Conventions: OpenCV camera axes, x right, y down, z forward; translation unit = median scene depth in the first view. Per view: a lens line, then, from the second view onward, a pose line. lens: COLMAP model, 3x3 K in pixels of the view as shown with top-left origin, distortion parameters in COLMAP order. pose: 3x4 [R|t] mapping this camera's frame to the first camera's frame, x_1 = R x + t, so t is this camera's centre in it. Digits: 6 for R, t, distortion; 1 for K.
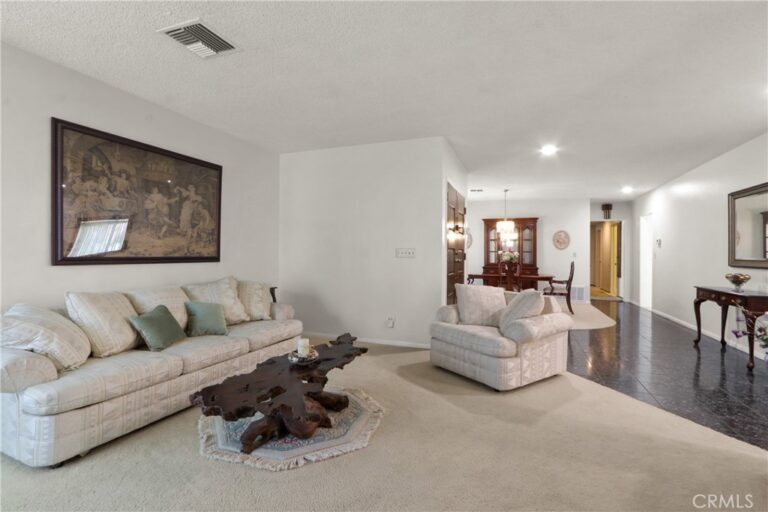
lens RADIAL K [[359.6, 0, 384.0], [0, 359.6, 256.0], [0, 0, 1]] dist [-0.000685, -0.000193]
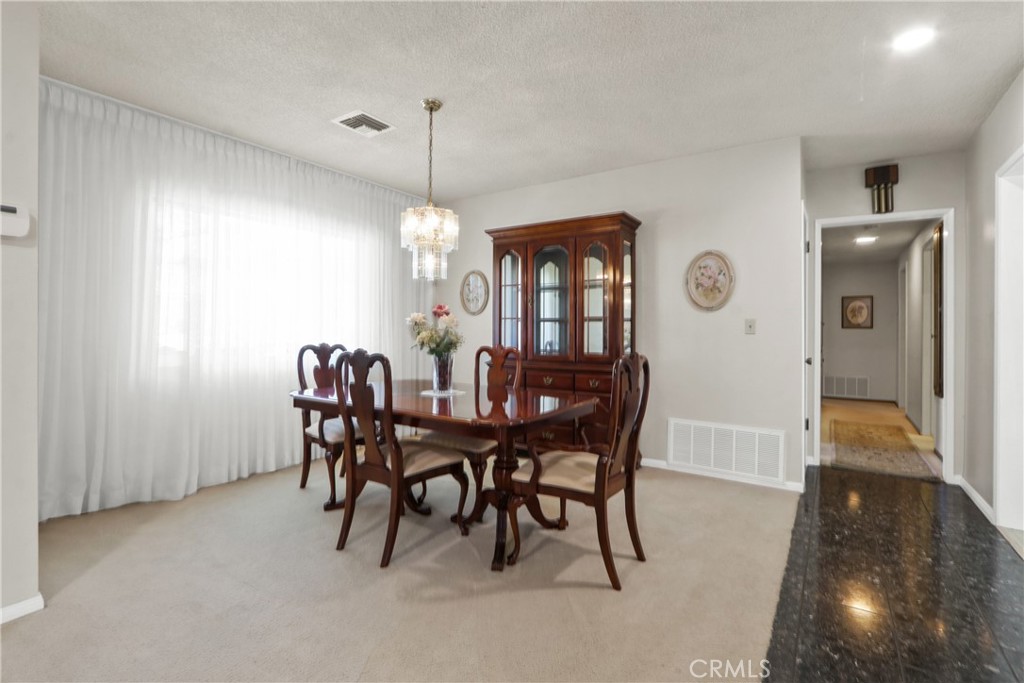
lens RADIAL K [[491.0, 0, 509.1], [0, 491.0, 335.4], [0, 0, 1]] dist [-0.001417, -0.000045]
pose [[0.977071, 0.001995, -0.212904, 0.402424], [-0.001724, 0.999997, 0.001459, 0.003450], [0.212906, -0.001059, 0.977072, 0.523425]]
